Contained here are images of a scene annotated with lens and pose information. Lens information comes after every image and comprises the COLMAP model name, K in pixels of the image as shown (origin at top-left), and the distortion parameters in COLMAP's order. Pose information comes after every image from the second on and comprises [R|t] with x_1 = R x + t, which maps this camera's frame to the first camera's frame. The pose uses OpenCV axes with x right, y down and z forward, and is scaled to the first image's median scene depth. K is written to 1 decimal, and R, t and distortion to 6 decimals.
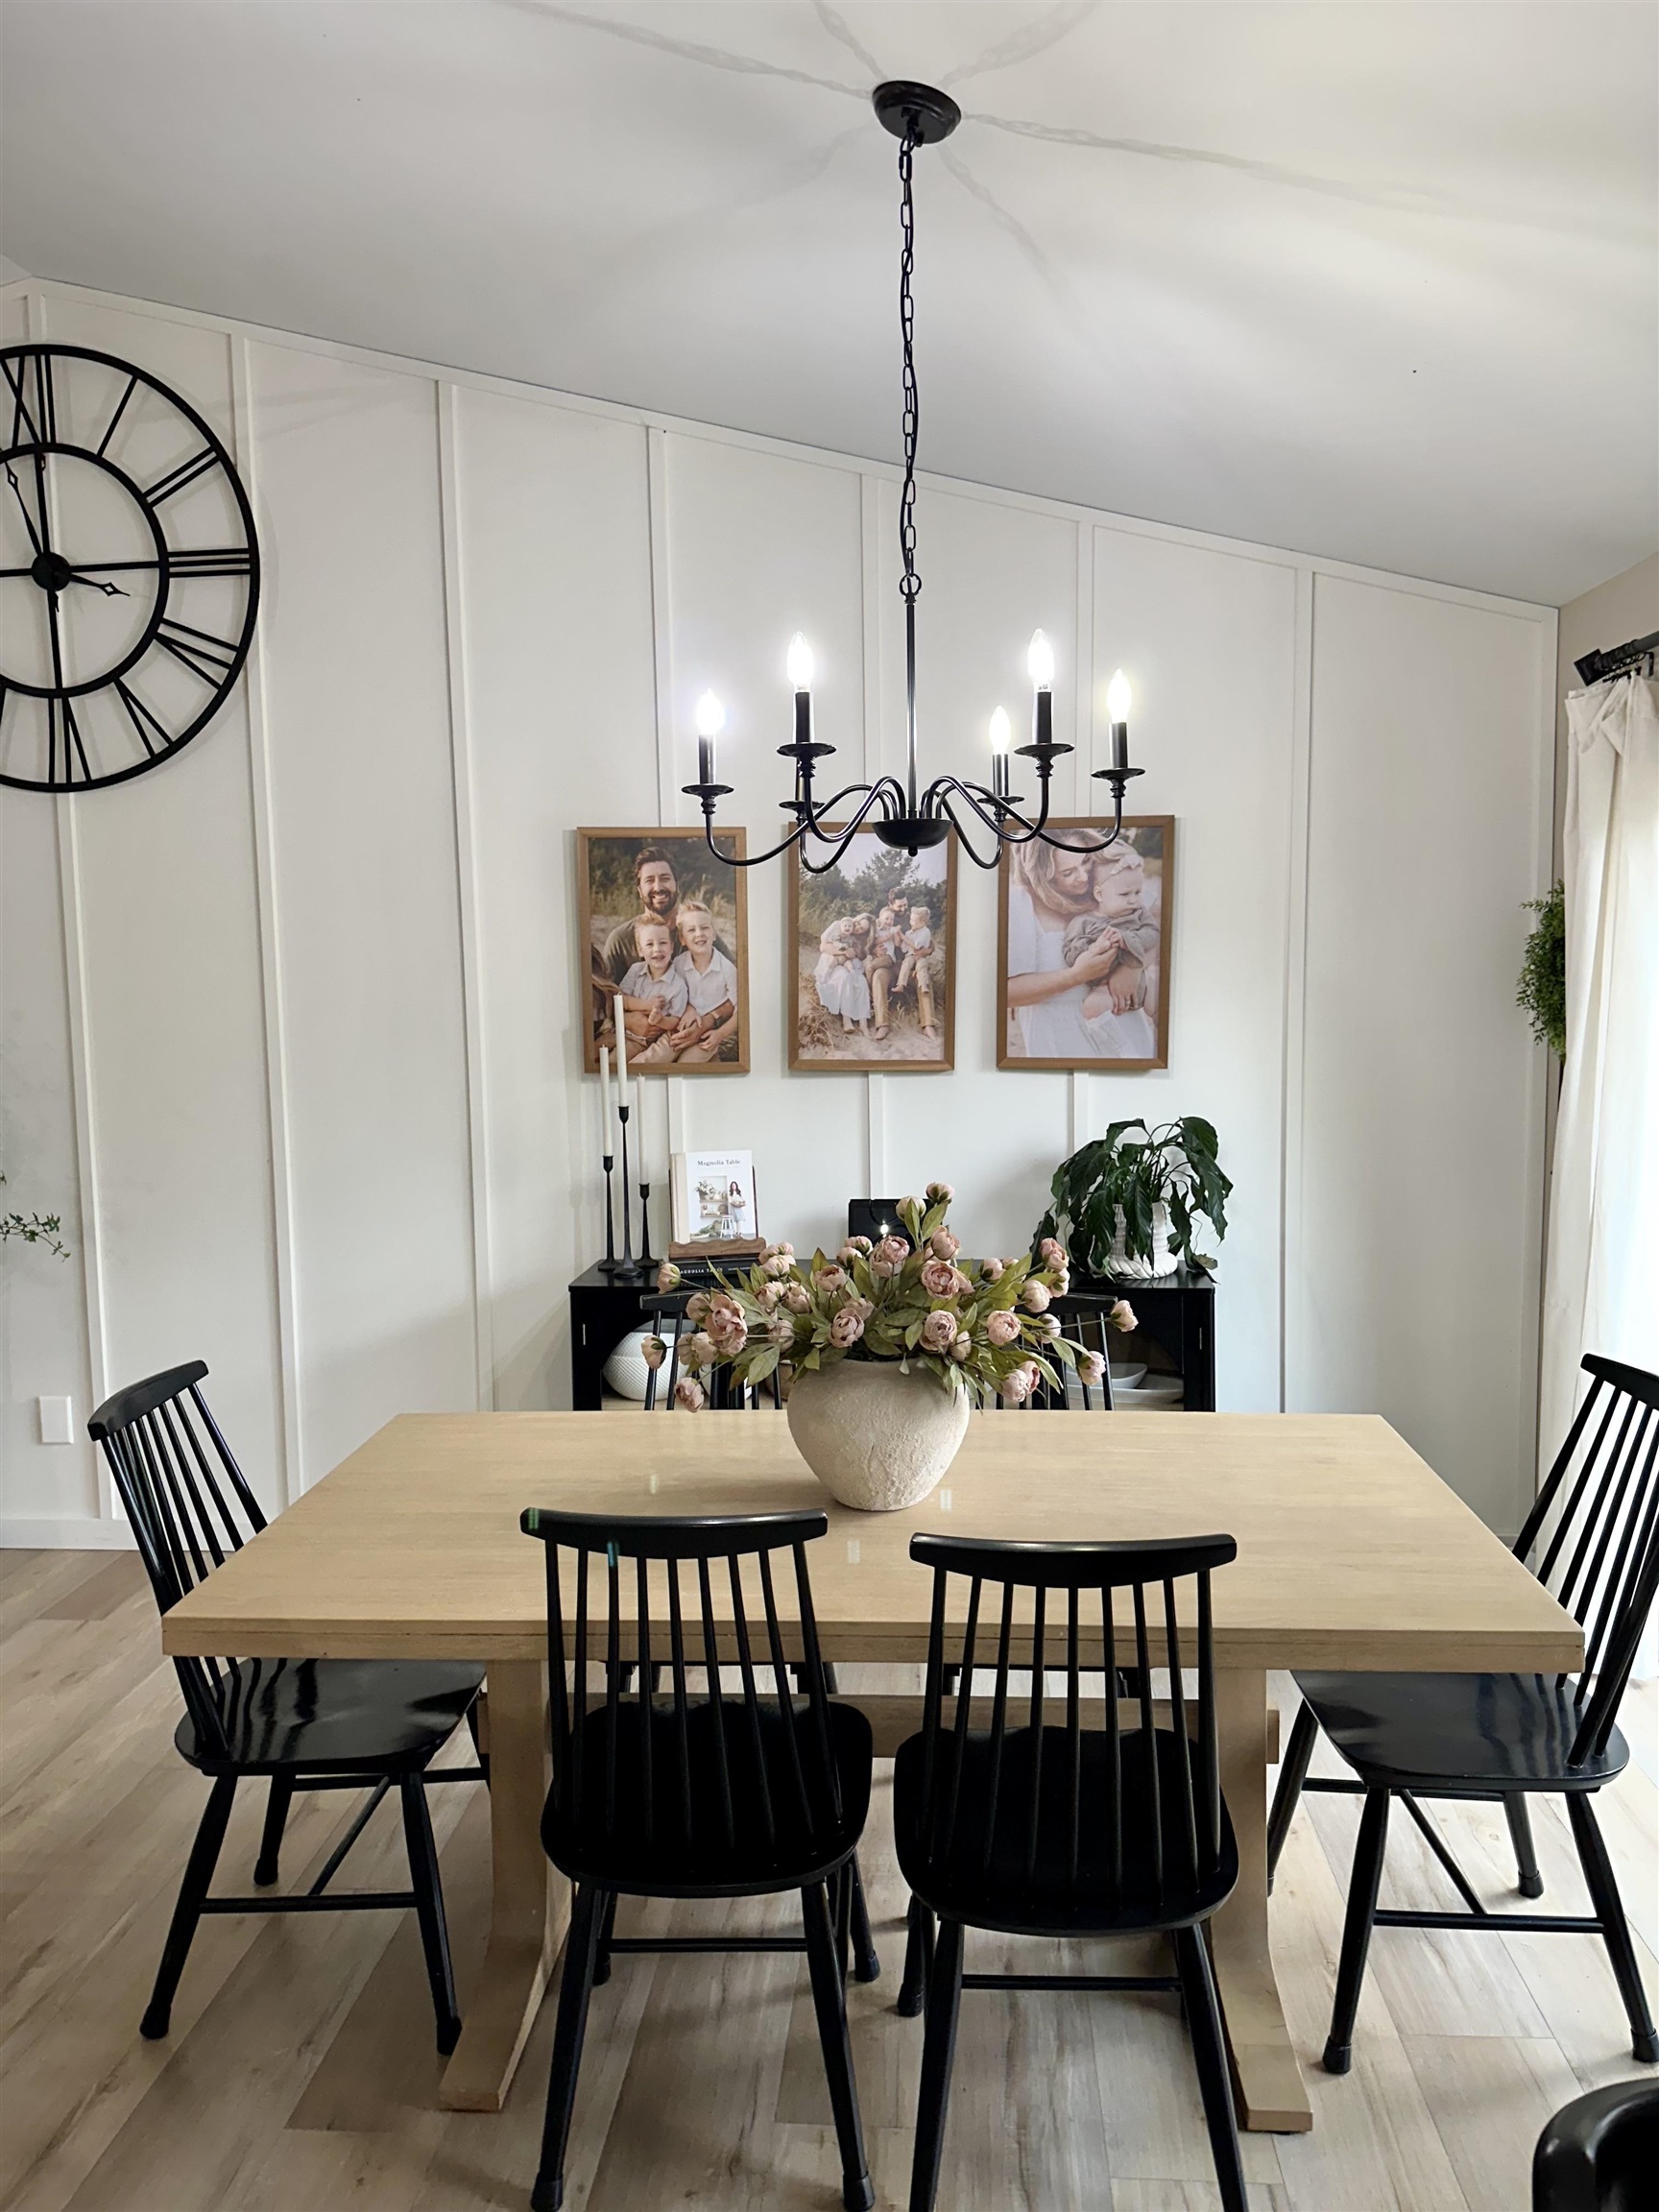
lens RADIAL K [[1540.7, 0, 829.5], [0, 1540.7, 1106.0], [0, 0, 1]] dist [0.123051, -0.165276]
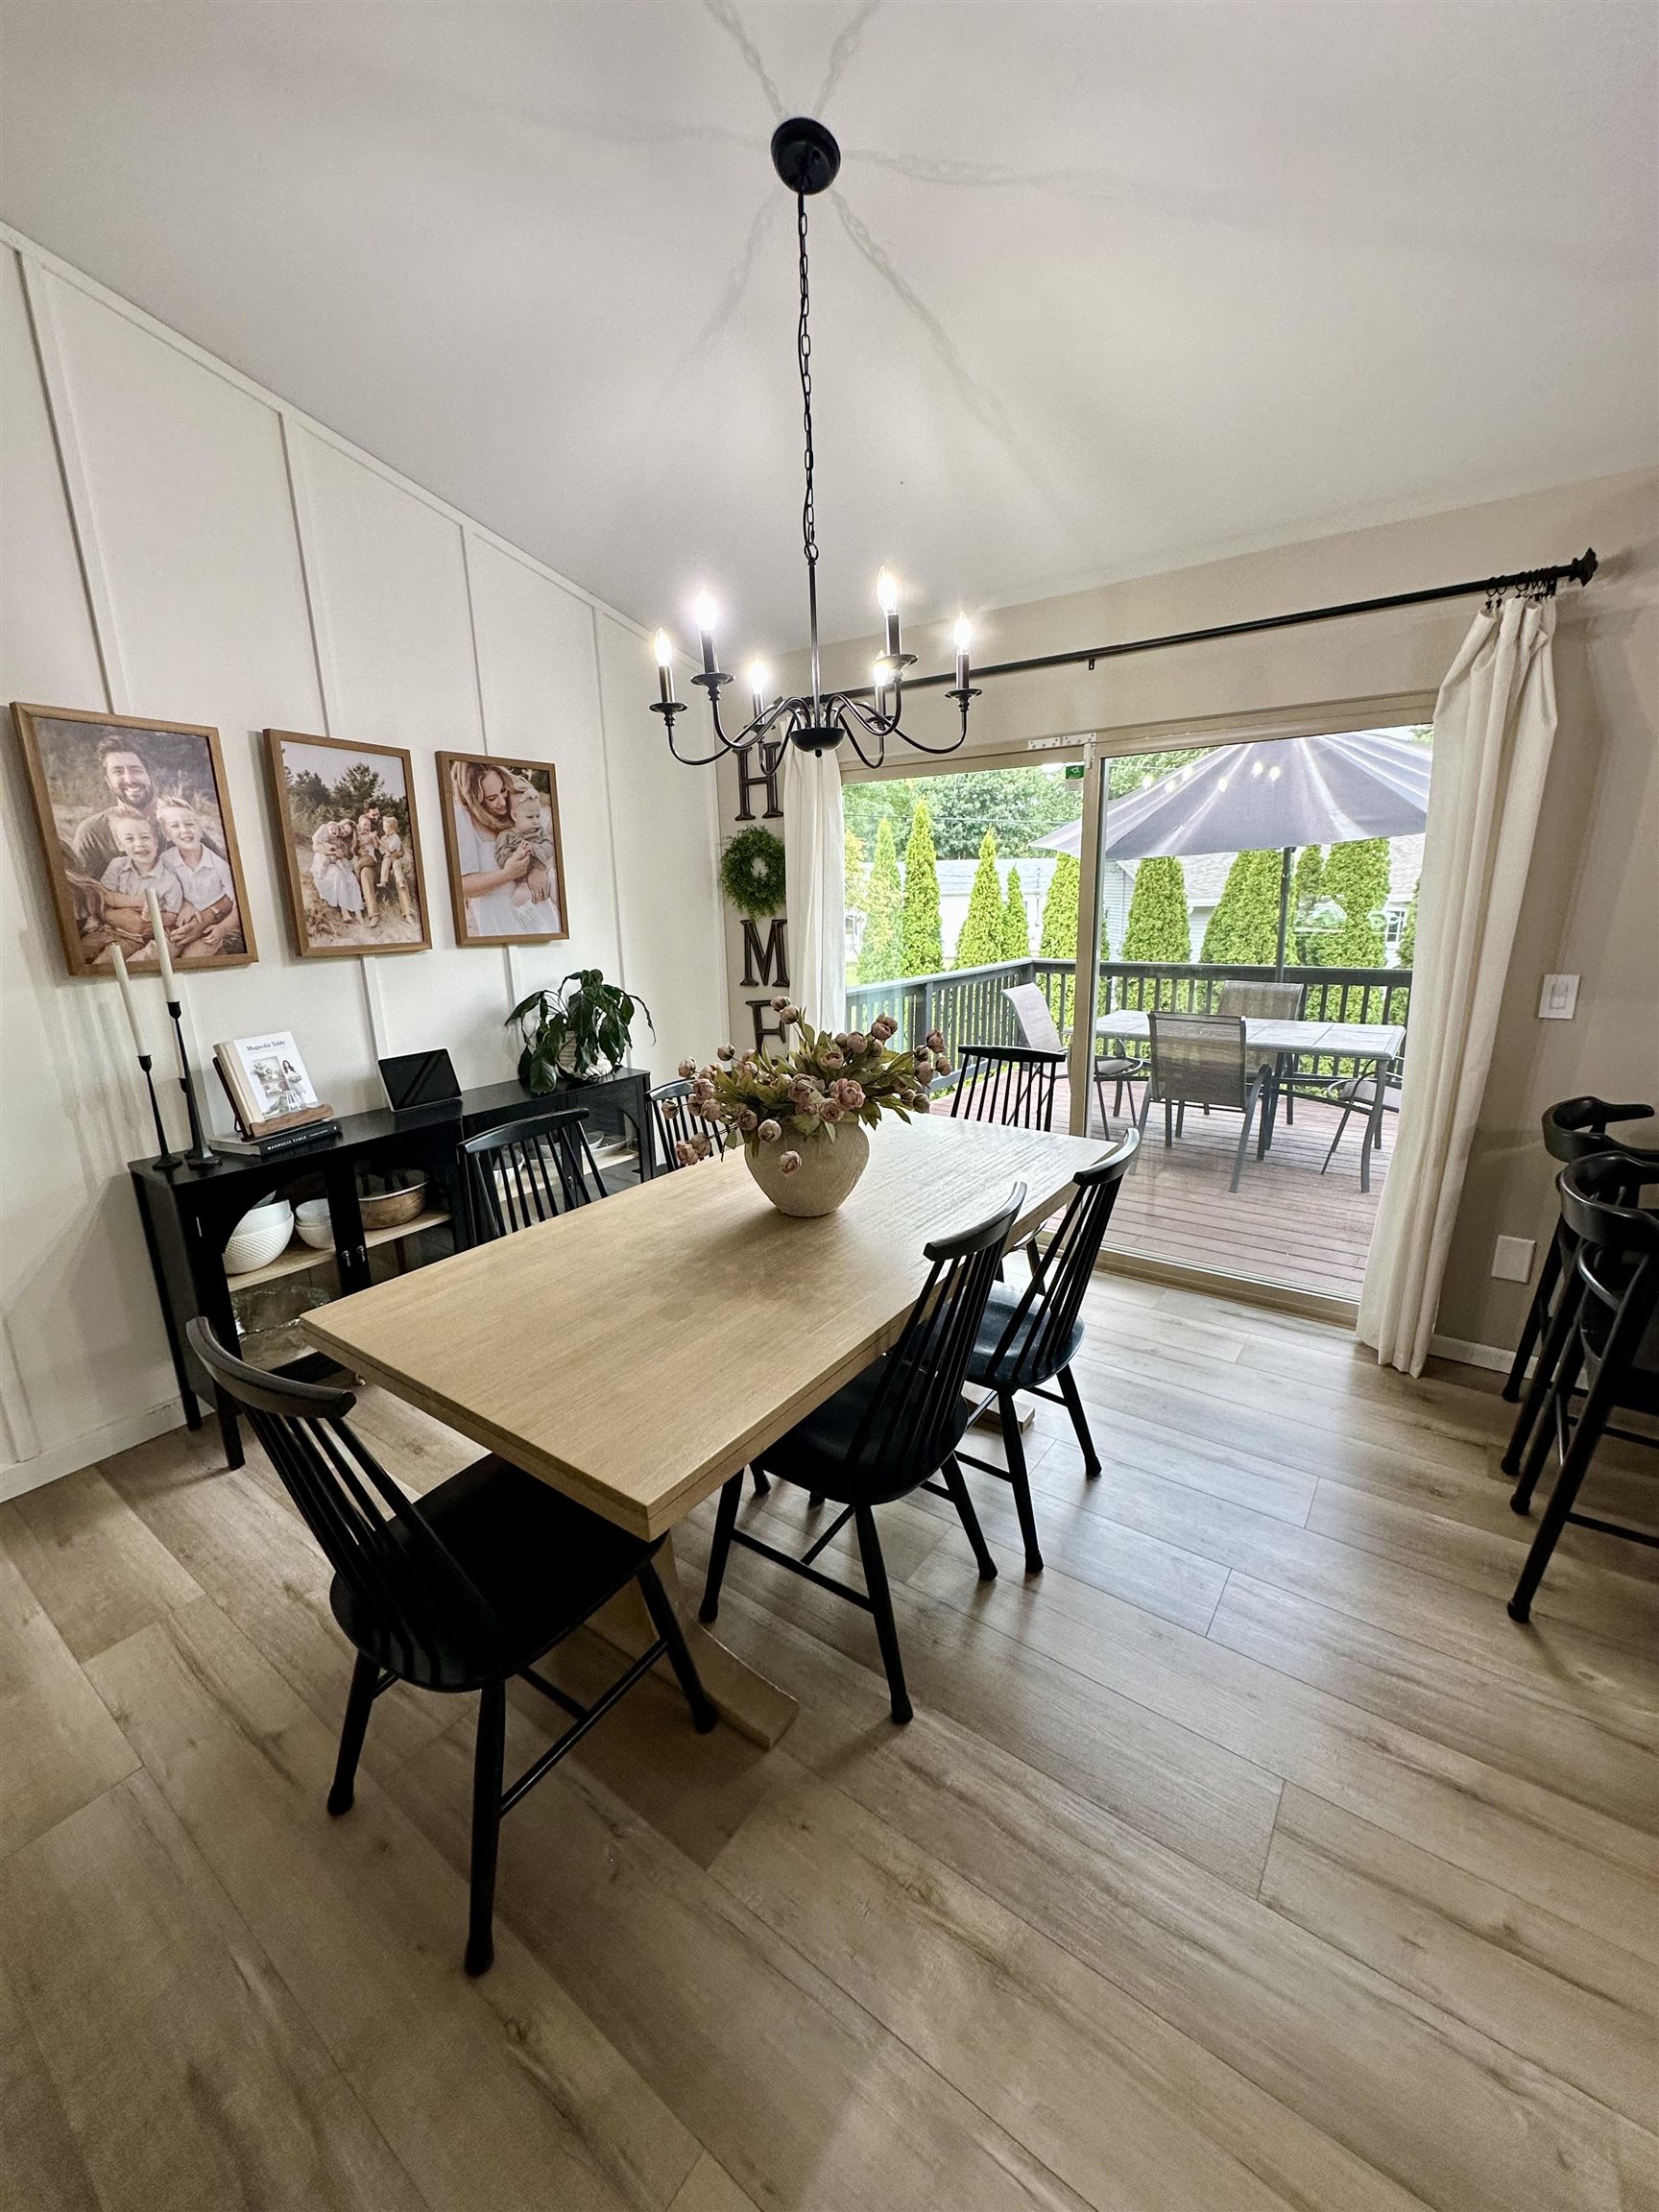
lens RADIAL K [[881.0, 0, 829.5], [0, 881.0, 1106.0], [0, 0, 1]] dist [-0.003179, 0.000242]
pose [[0.522074, -0.204734, 0.827963, -0.384265], [0.094577, 0.978672, 0.182365, 0.002459], [-0.847640, -0.016902, 0.530302, 0.321529]]
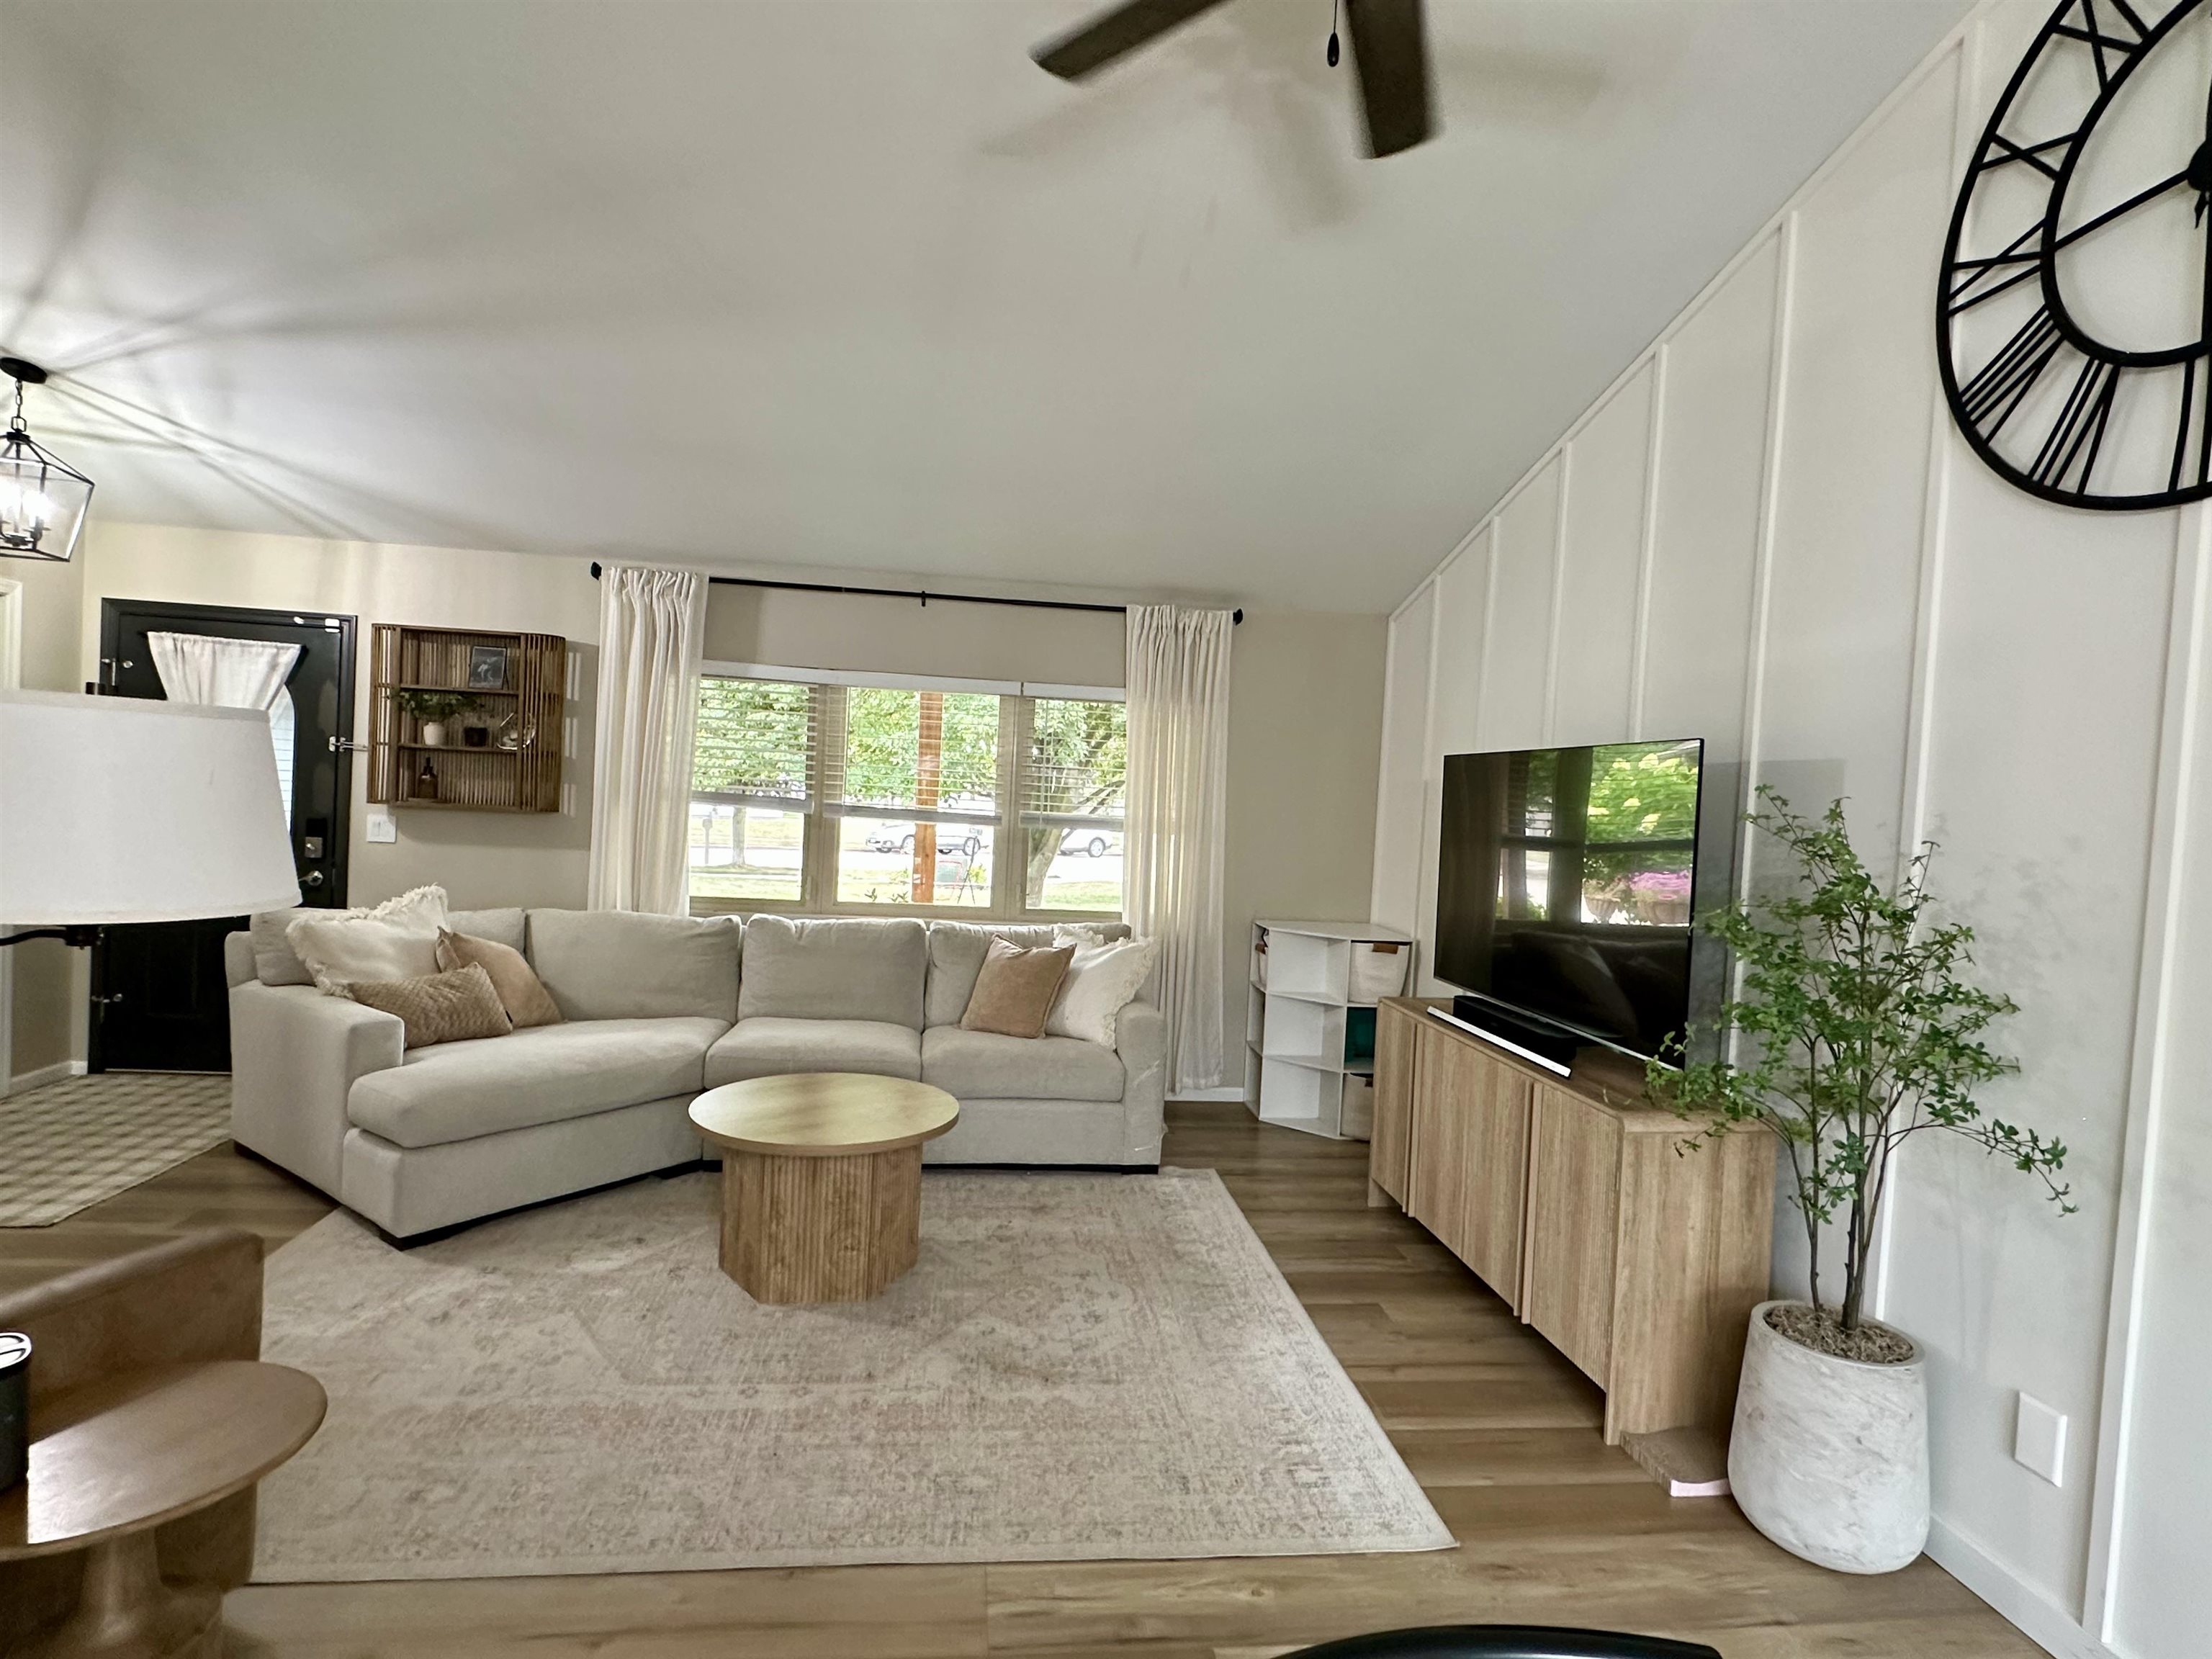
lens RADIAL K [[1146.4, 0, 1099.9], [0, 1146.4, 836.0], [0, 0, 1]] dist [-0.001614, -0.000601]
pose [[0.196760, 0.062218, -0.978476, -0.113166], [-0.148205, 0.988404, 0.033047, -0.014625], [0.969186, 0.138513, 0.203700, 0.507248]]
